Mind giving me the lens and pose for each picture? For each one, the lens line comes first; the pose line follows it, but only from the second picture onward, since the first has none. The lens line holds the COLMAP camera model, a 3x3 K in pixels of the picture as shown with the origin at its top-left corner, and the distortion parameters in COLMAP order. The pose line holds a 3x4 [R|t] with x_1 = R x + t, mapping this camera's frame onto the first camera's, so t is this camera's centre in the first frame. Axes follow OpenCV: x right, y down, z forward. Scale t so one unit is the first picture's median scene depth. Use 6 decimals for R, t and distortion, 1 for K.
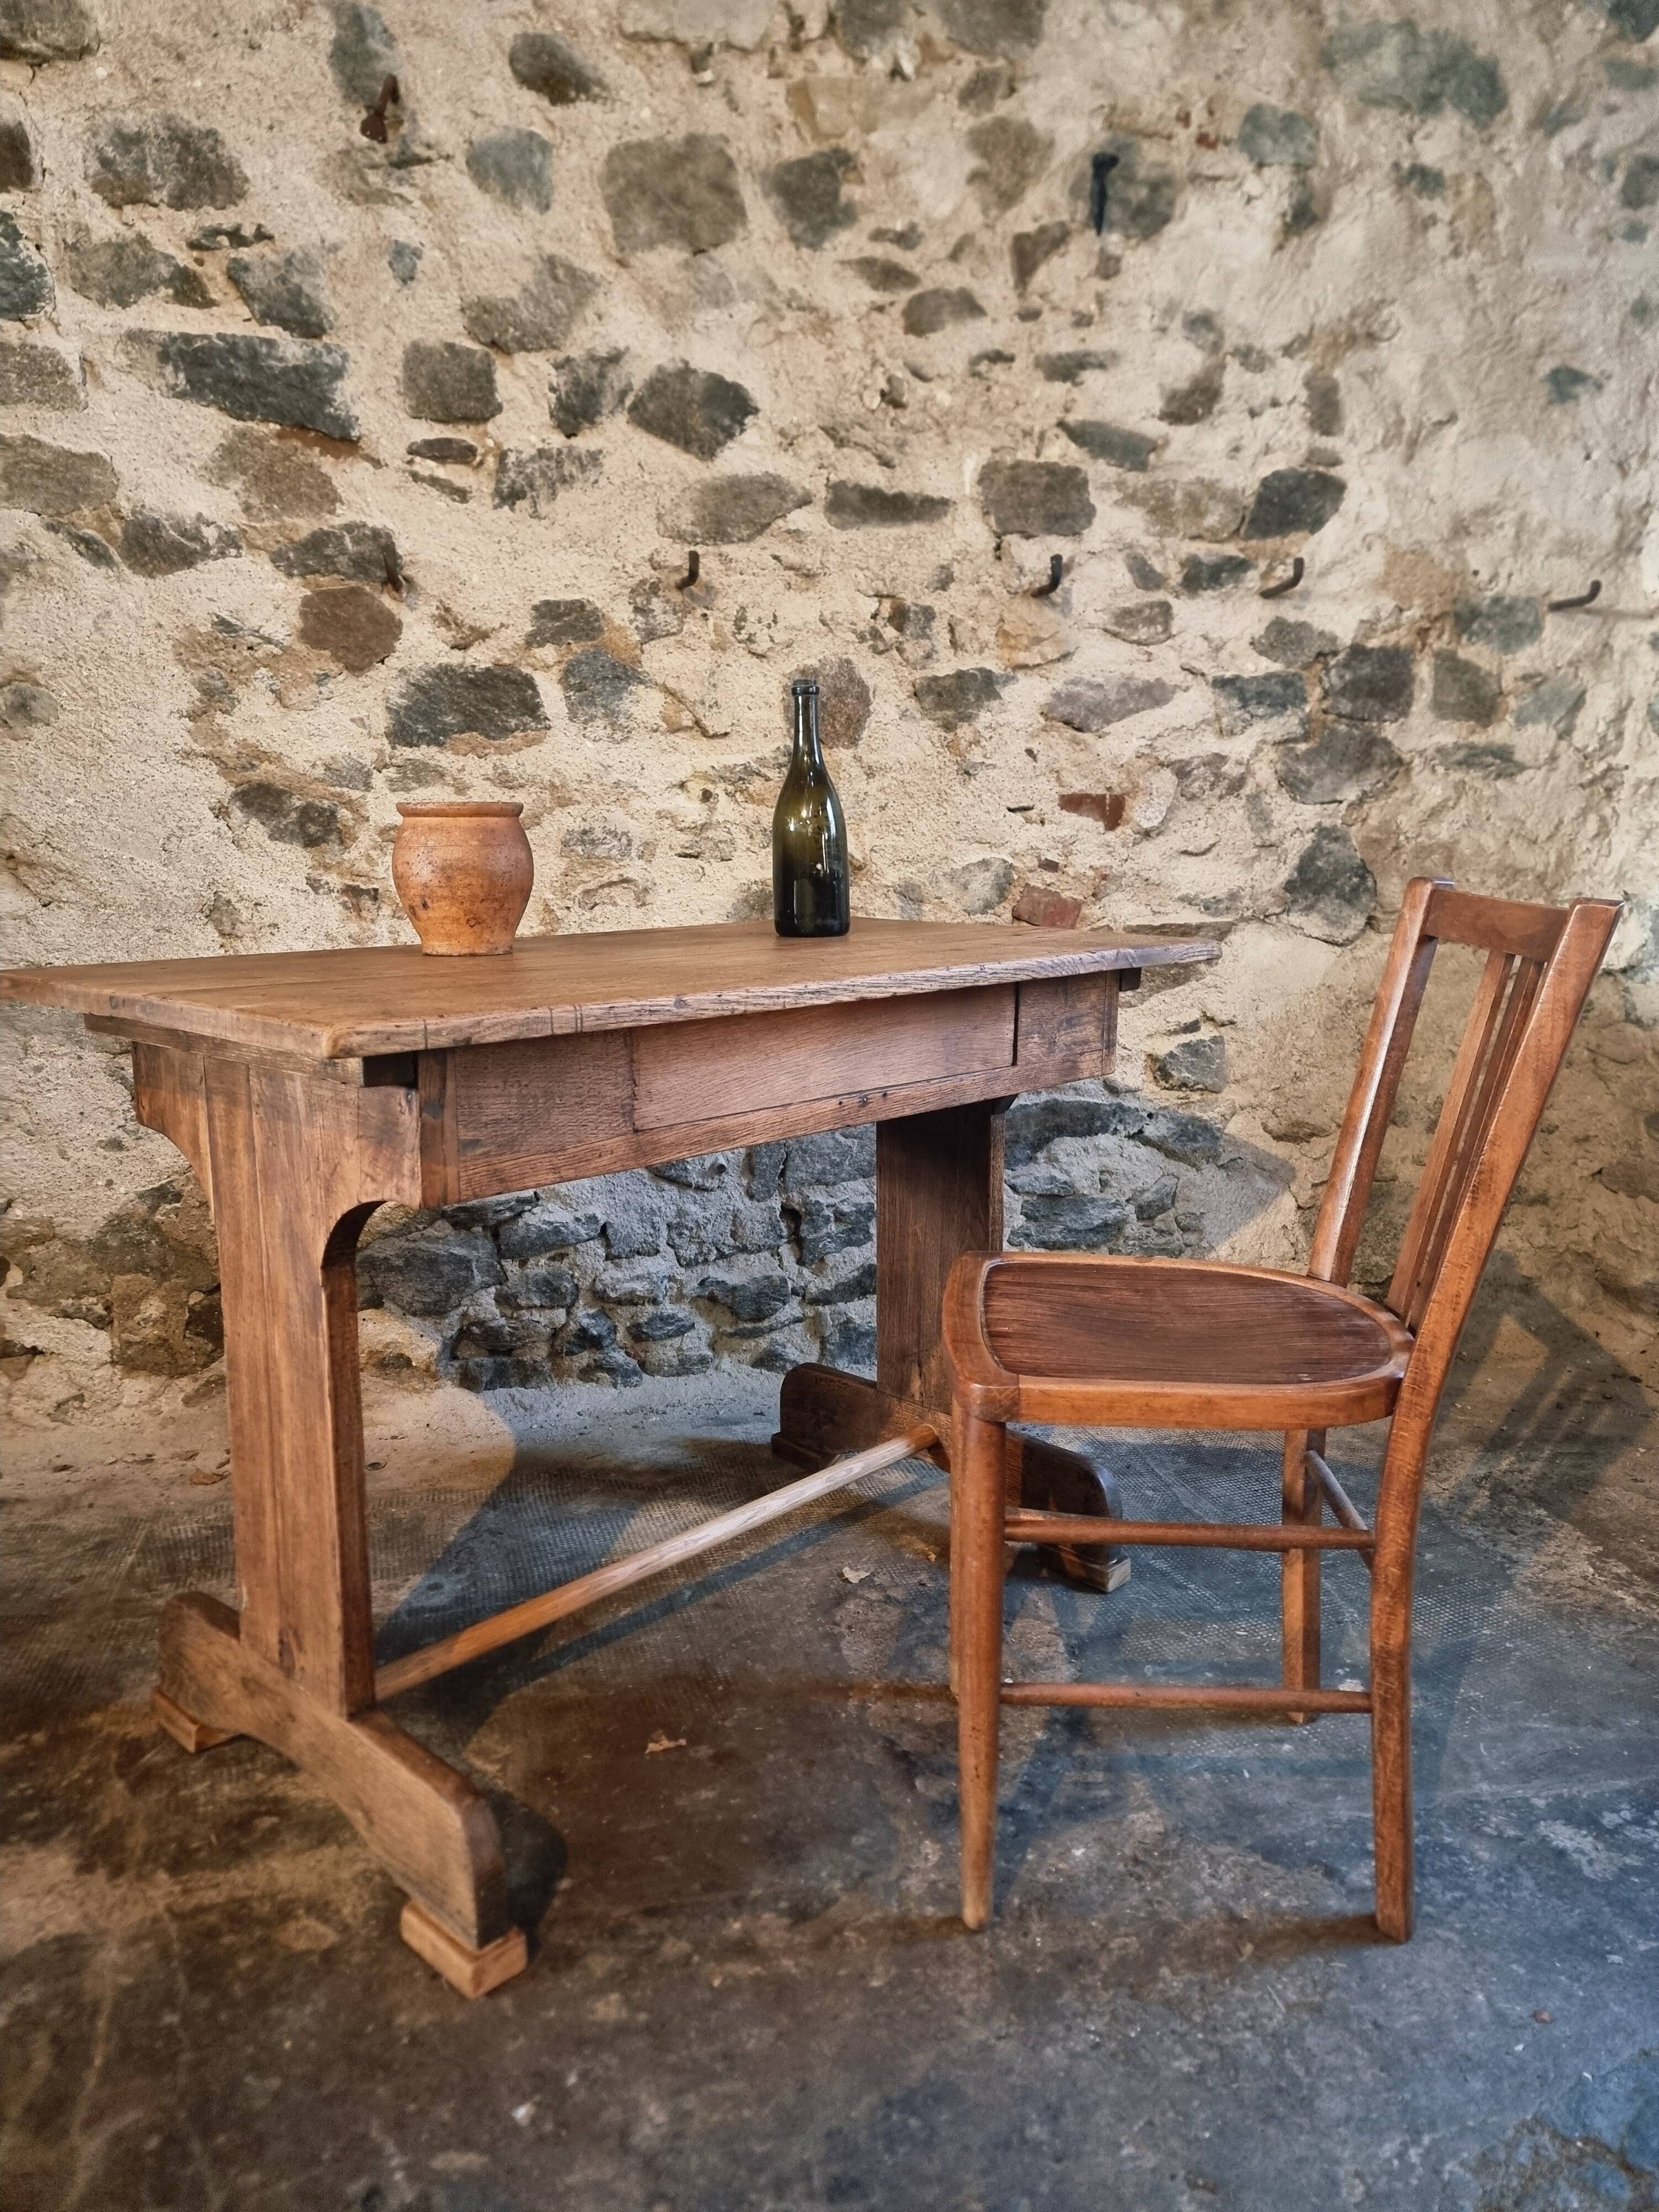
lens RADIAL K [[1528.6, 0, 827.7], [0, 1528.6, 1094.0], [0, 0, 1]] dist [0.077191, -0.078745]
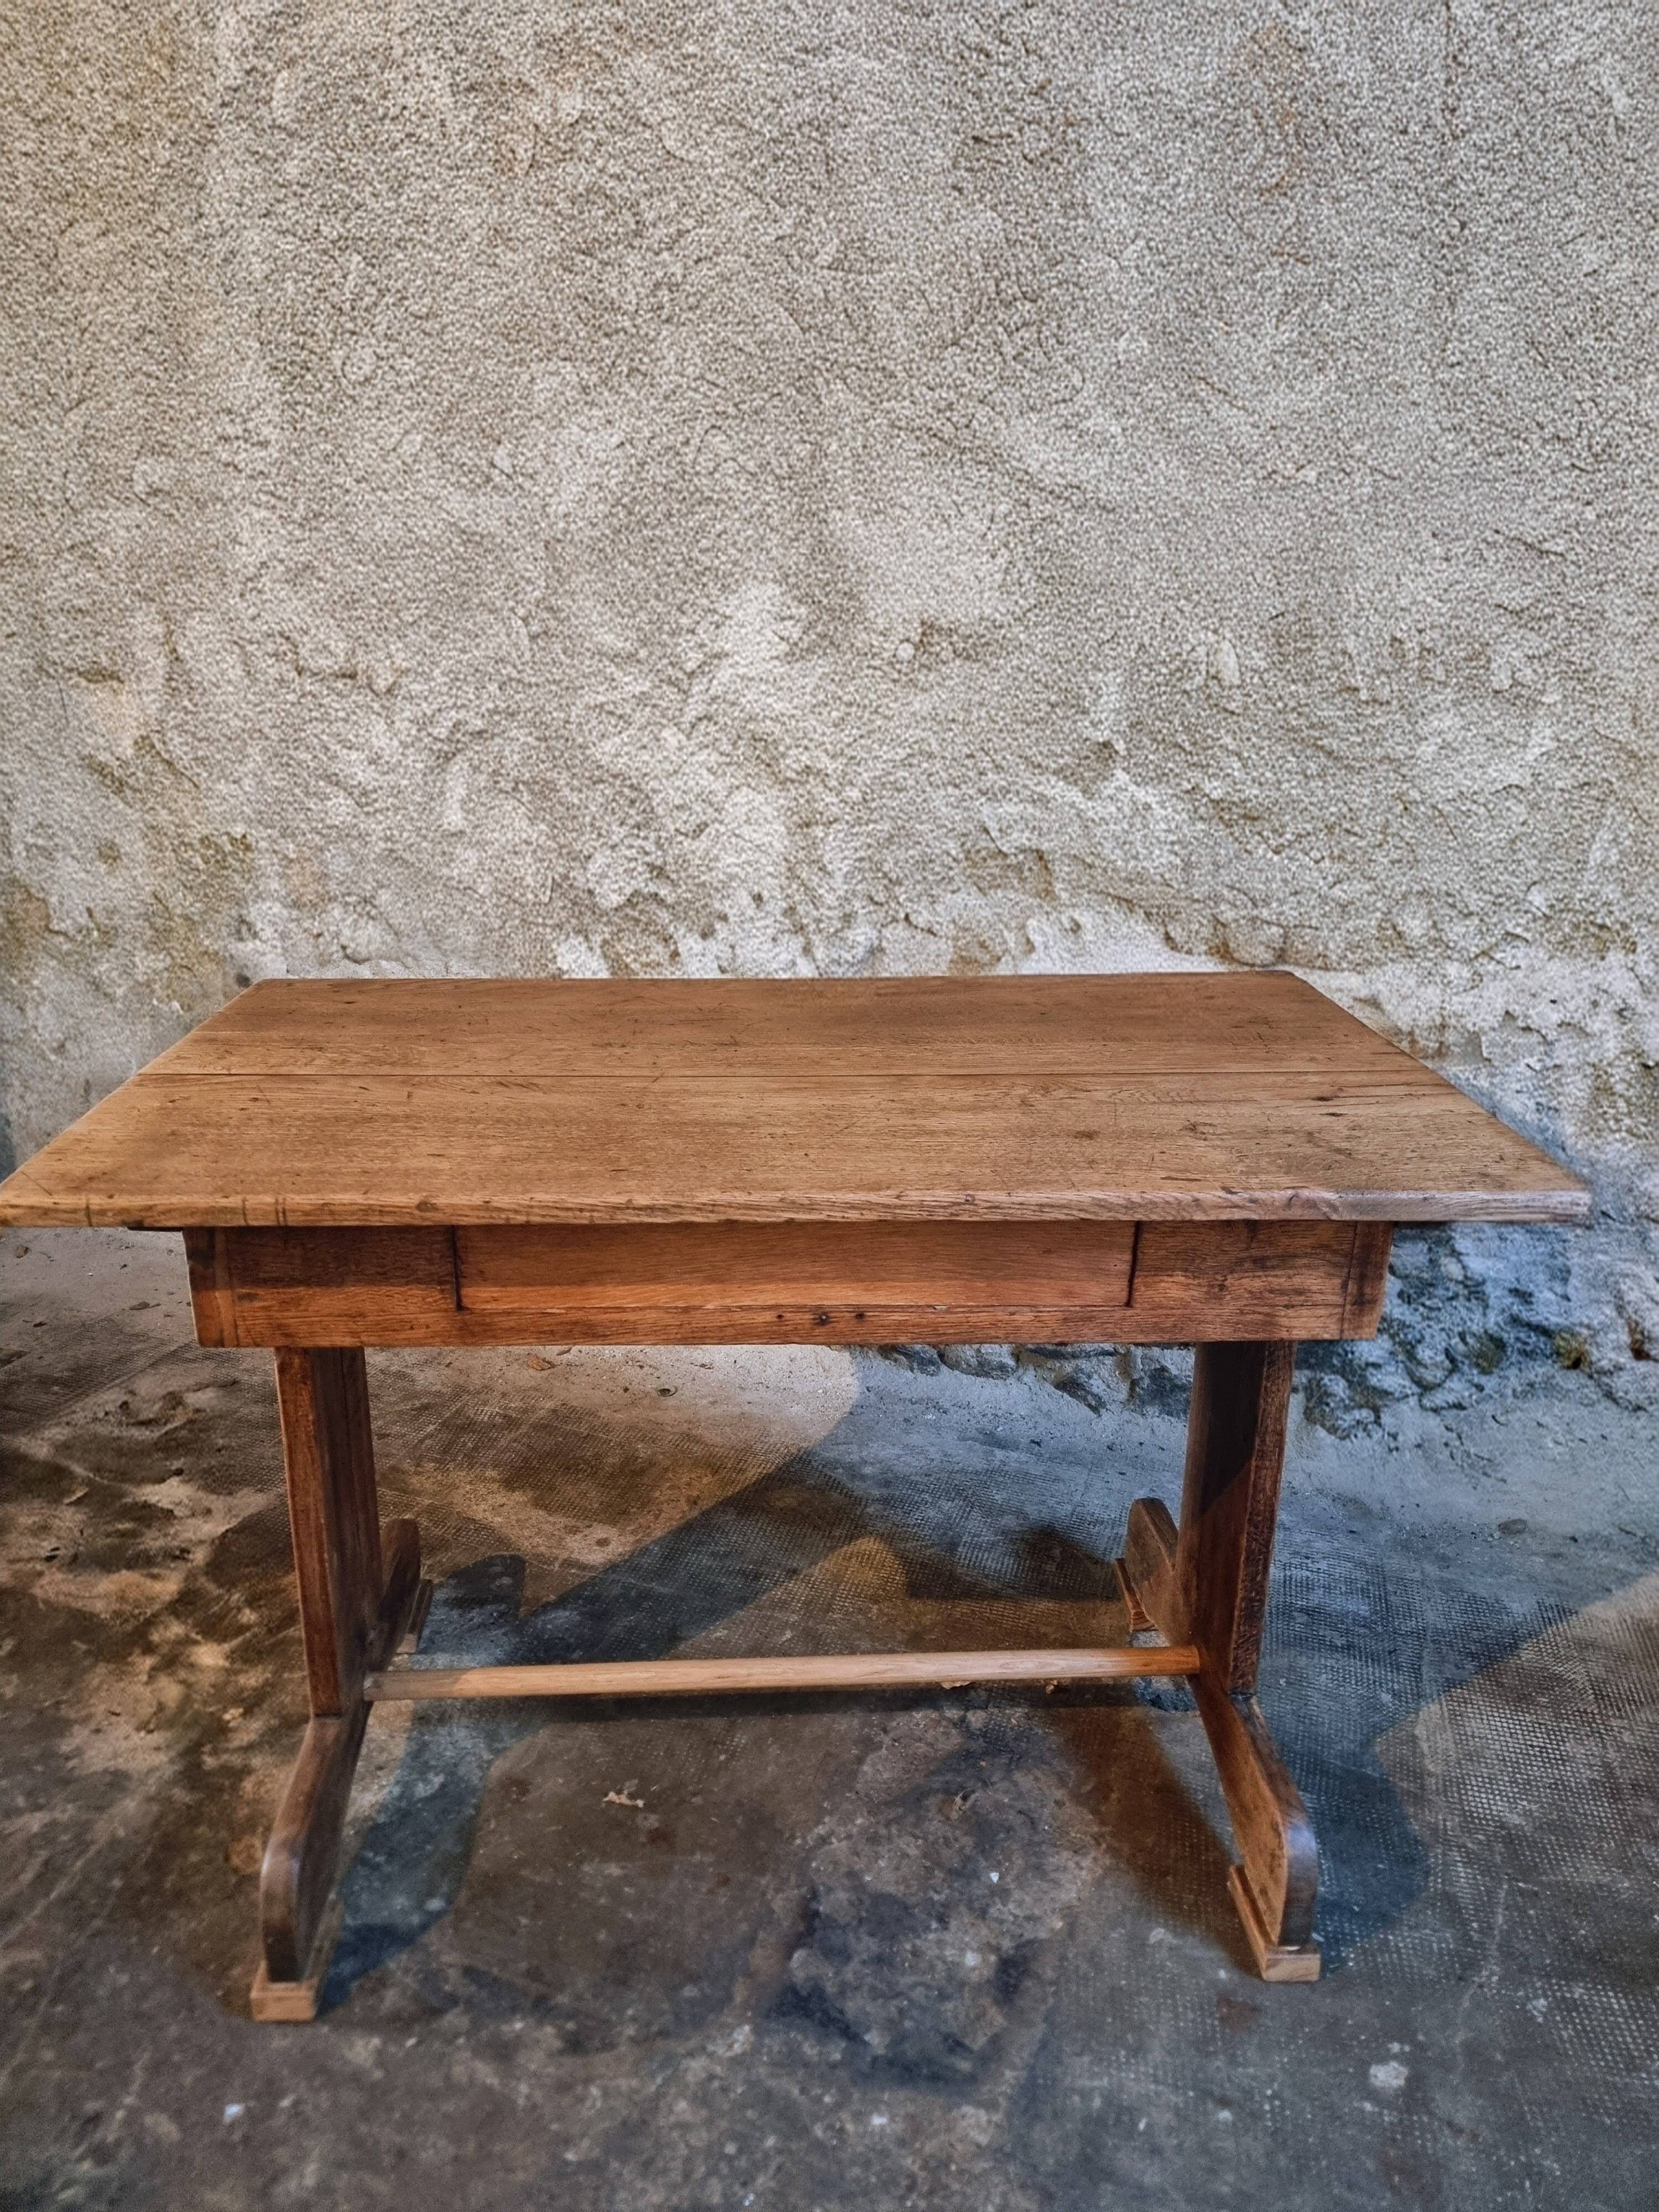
lens RADIAL K [[1536.3, 0, 811.6], [0, 1536.3, 1117.5], [0, 0, 1]] dist [0.054720, -0.050688]
pose [[0.839974, 0.186642, -0.509518, 0.302099], [-0.104628, 0.977072, 0.185425, -0.154930], [0.532444, -0.102442, 0.840243, 0.172051]]
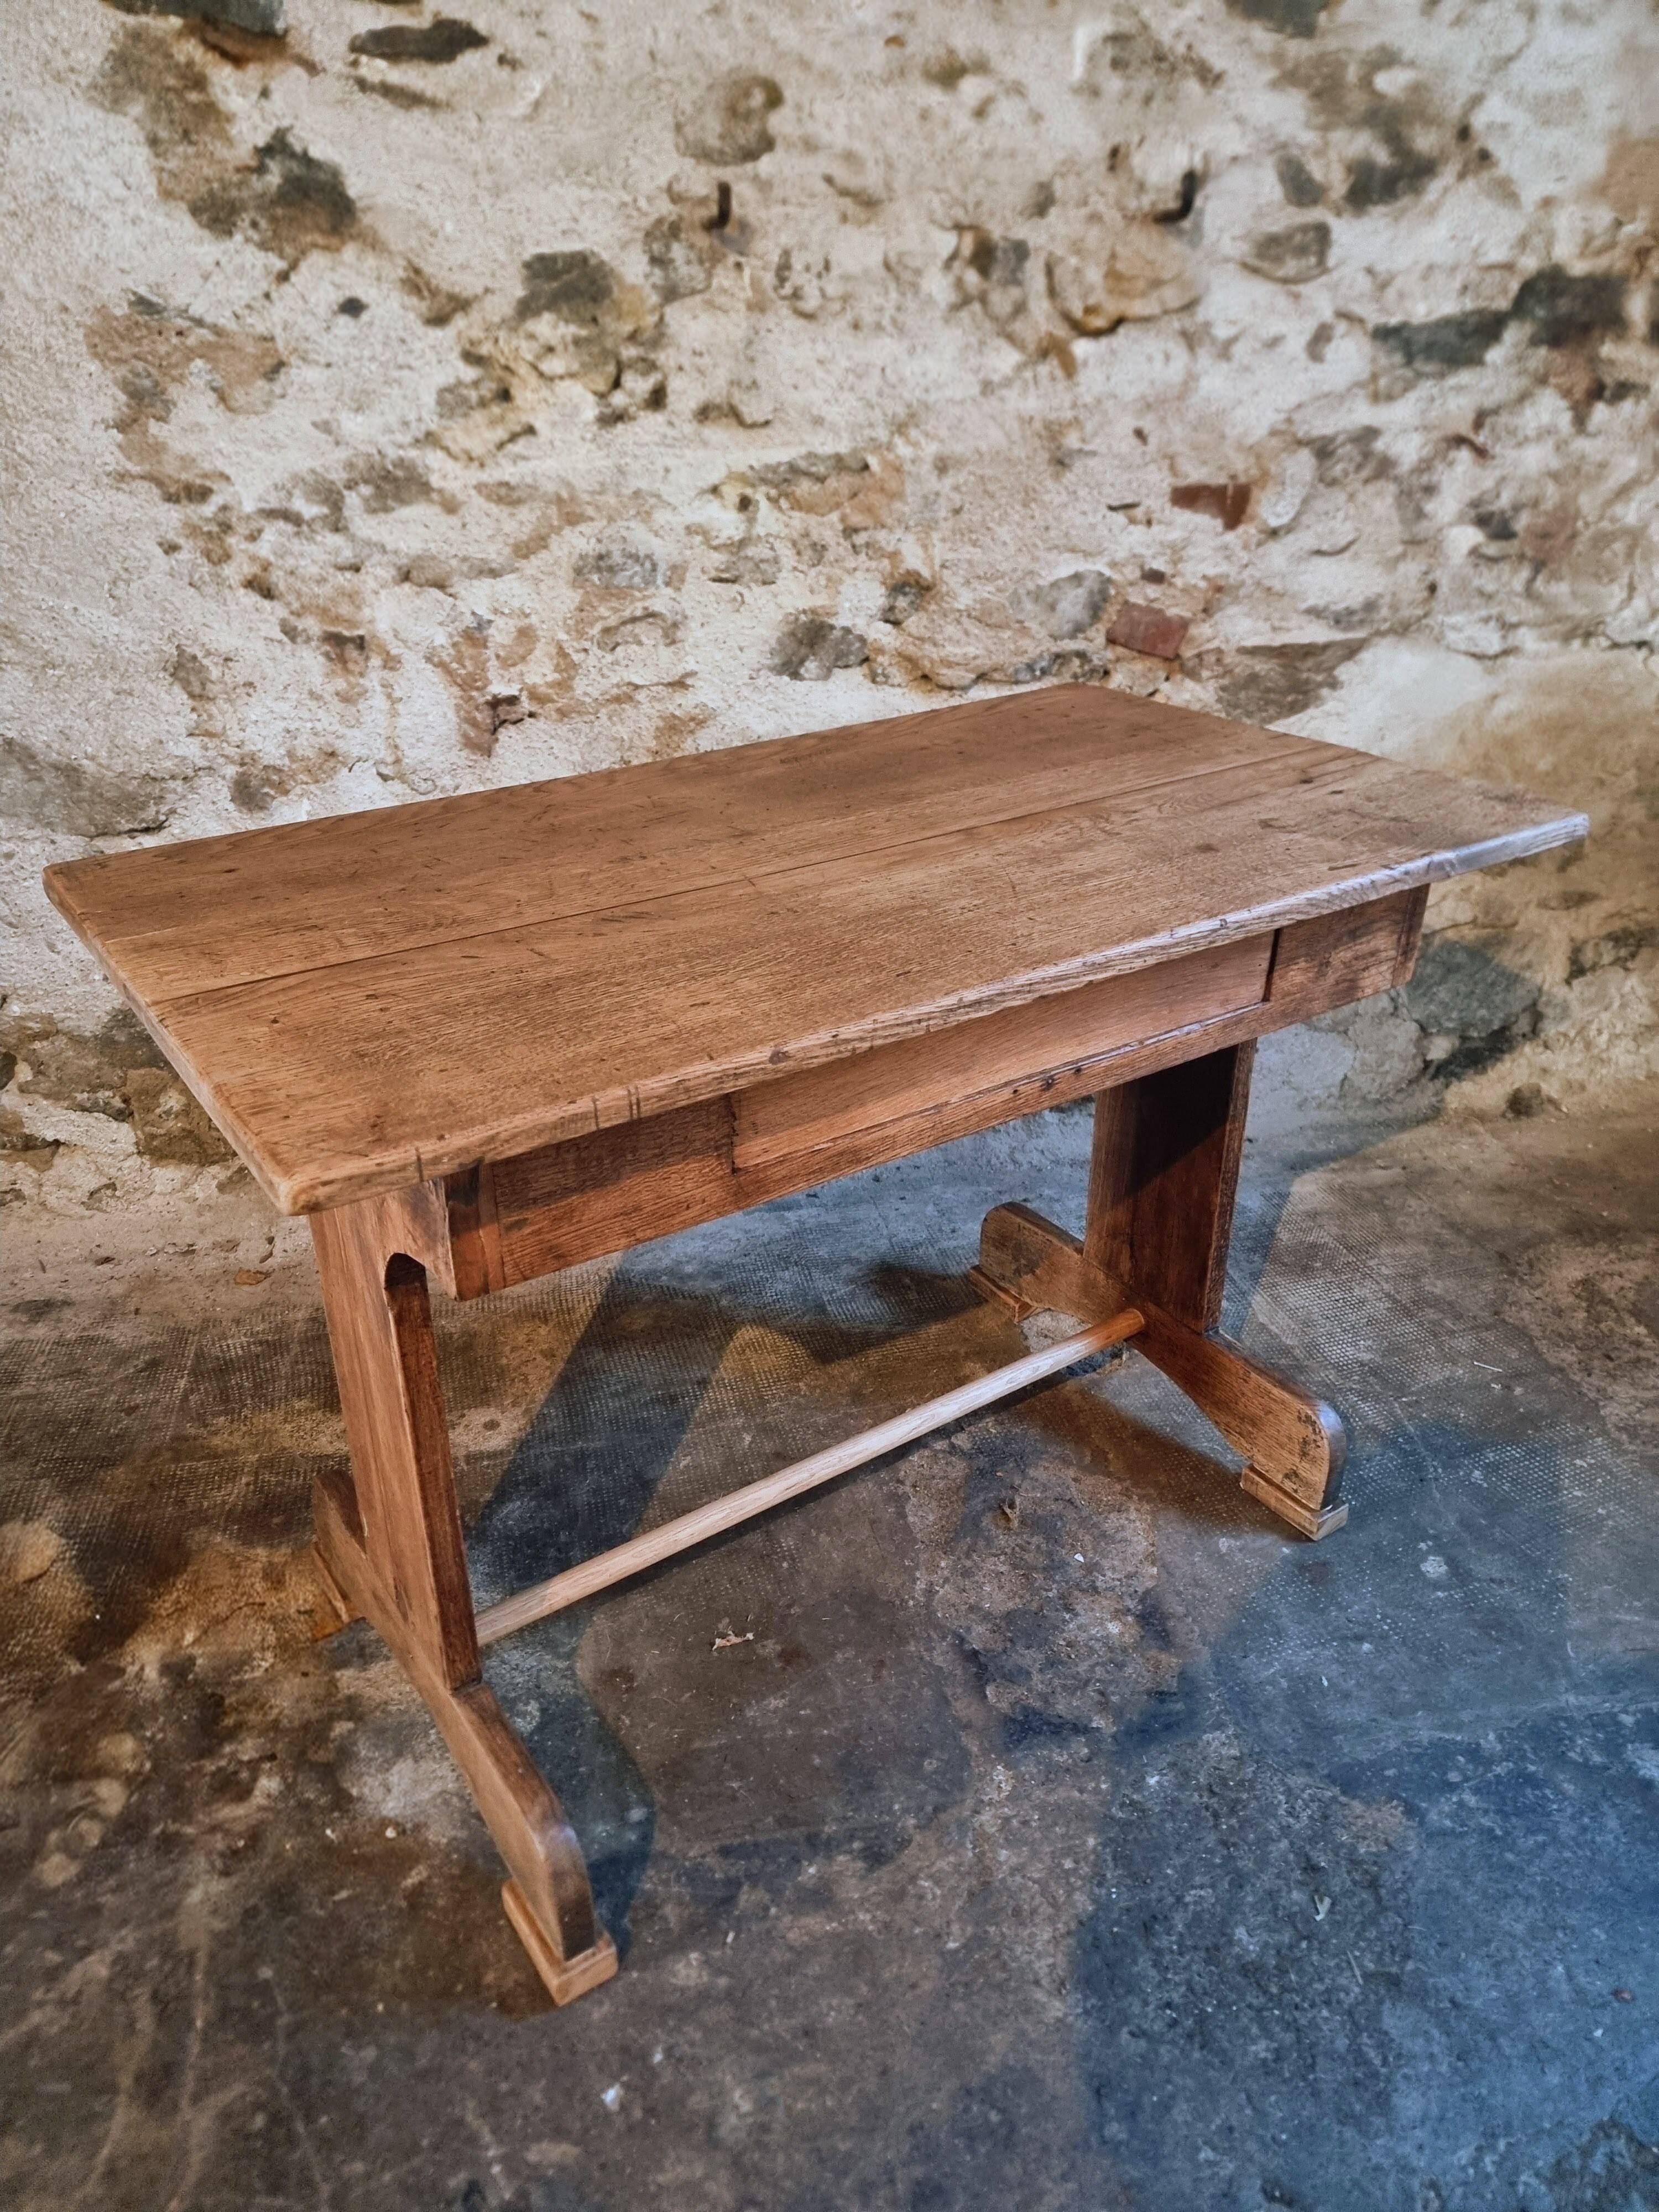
lens RADIAL K [[1536.3, 0, 811.6], [0, 1536.3, 1117.5], [0, 0, 1]] dist [0.054720, -0.050688]
pose [[0.999514, 0.002241, -0.031107, -0.016766], [0.007199, 0.953899, 0.300041, -0.134776], [0.030346, -0.300119, 0.953419, 0.109047]]
